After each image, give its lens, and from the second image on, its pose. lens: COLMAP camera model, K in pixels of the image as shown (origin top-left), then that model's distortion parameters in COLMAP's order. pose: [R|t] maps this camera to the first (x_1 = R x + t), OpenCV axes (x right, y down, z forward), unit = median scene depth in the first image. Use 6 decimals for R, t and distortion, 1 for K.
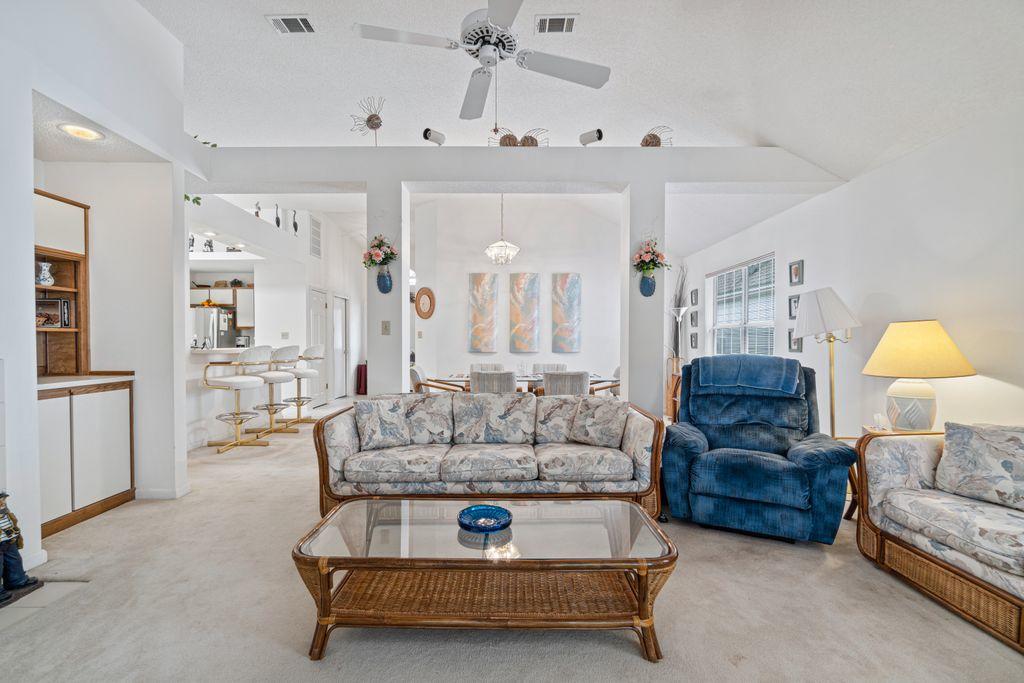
lens RADIAL K [[437.7, 0, 513.2], [0, 437.7, 346.3], [0, 0, 1]] dist [-0.002036, -0.000232]
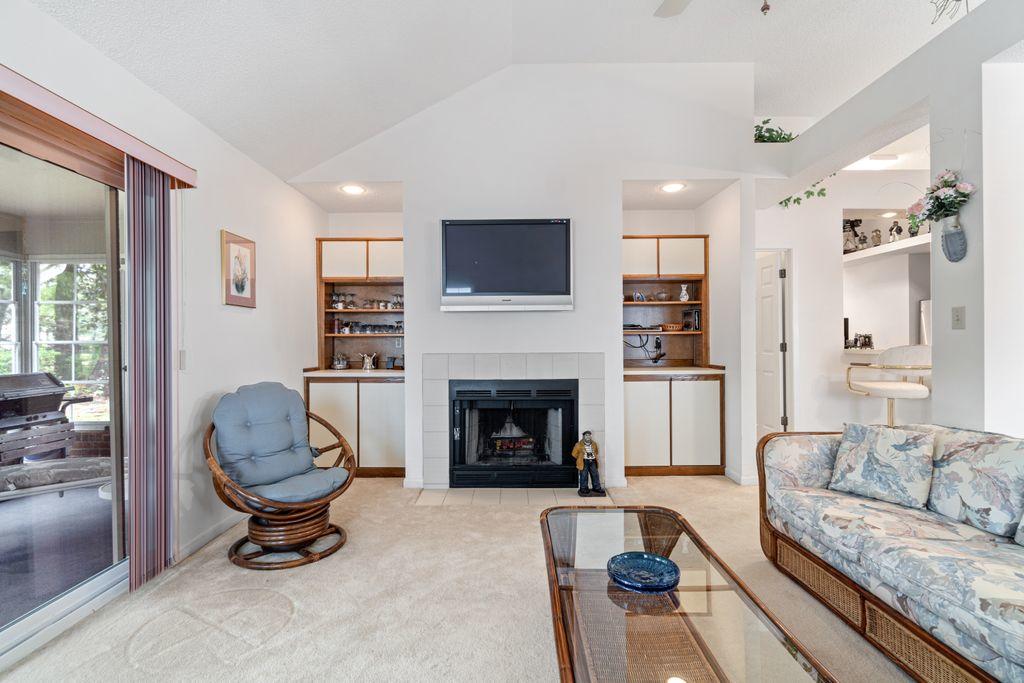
lens RADIAL K [[486.4, 0, 509.2], [0, 486.4, 341.6], [0, 0, 1]] dist [0.000864, 0.000738]
pose [[-0.010483, -0.000584, -0.999945, 0.441286], [-0.004658, 0.999989, -0.000536, -0.006592], [0.999934, 0.004652, -0.010486, 0.425419]]
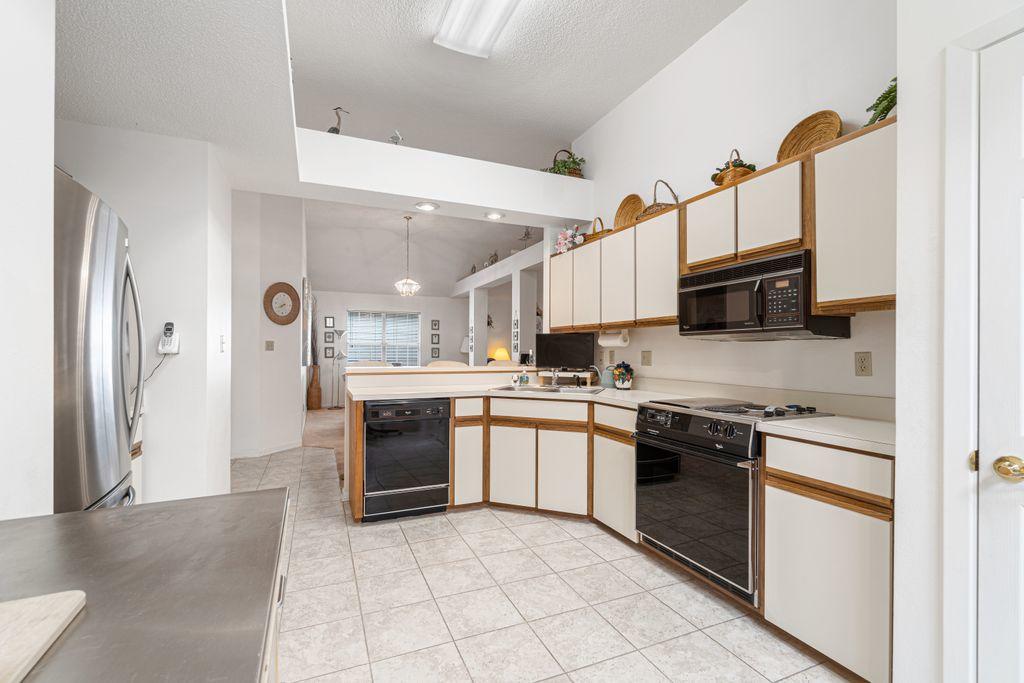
lens RADIAL K [[450.2, 0, 512.0], [0, 450.2, 341.5], [0, 0, 1]] dist [0.018410, -0.000029]
pose [[-0.394520, 0.019764, 0.918675, -2.378657], [0.006337, 0.999803, -0.018787, -0.037631], [-0.918865, -0.001590, -0.394568, 2.121205]]
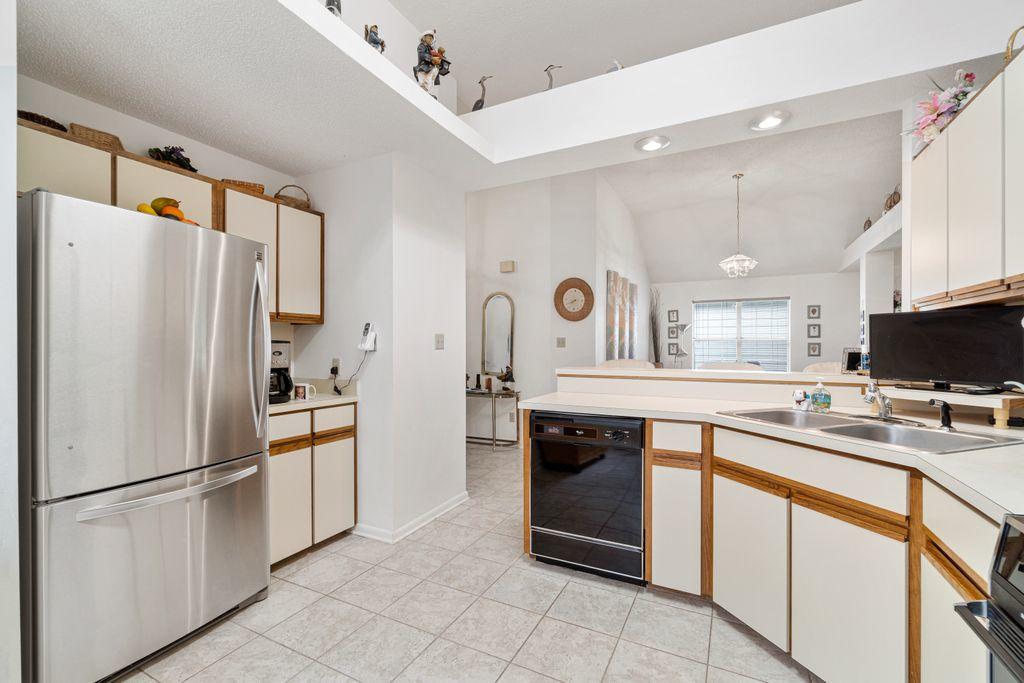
lens RADIAL K [[448.9, 0, 502.6], [0, 448.9, 344.6], [0, 0, 1]] dist [-0.001048, 0.000032]
pose [[0.463674, 0.005790, 0.885987, -2.061327], [0.008285, 0.999907, -0.010871, -0.035225], [-0.885967, 0.012381, 0.463583, 1.704685]]
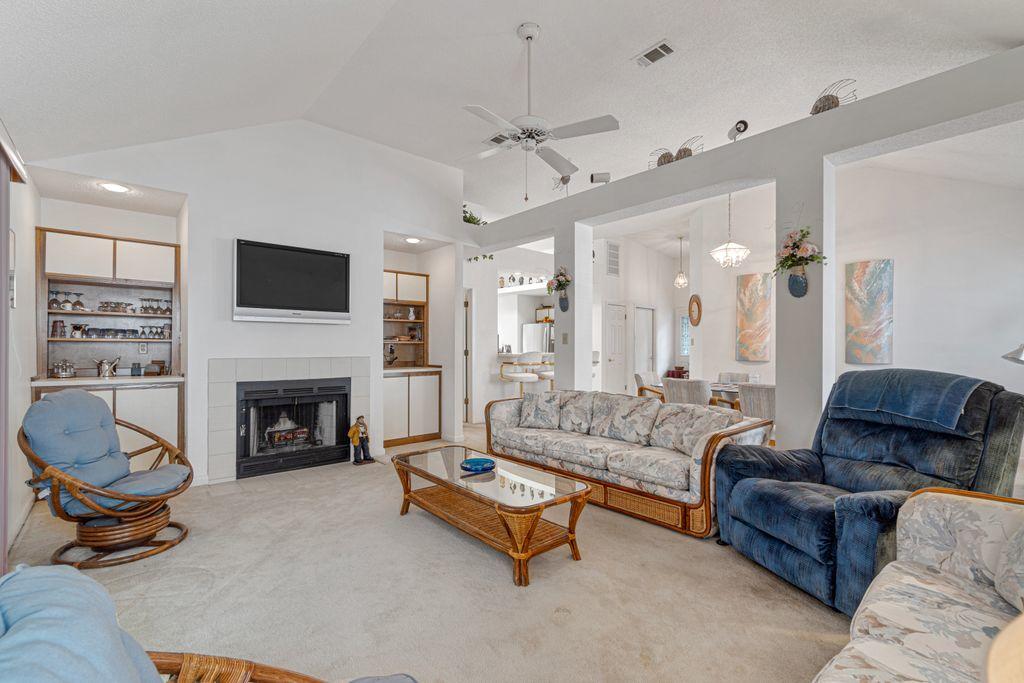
lens RADIAL K [[452.1, 0, 512.0], [0, 452.1, 341.5], [0, 0, 1]] dist [0.000297, -0.000088]
pose [[0.657792, -0.007916, -0.753158, 0.671381], [-0.010492, 0.999751, -0.019672, -0.006642], [0.753126, 0.020842, 0.657546, 0.018349]]
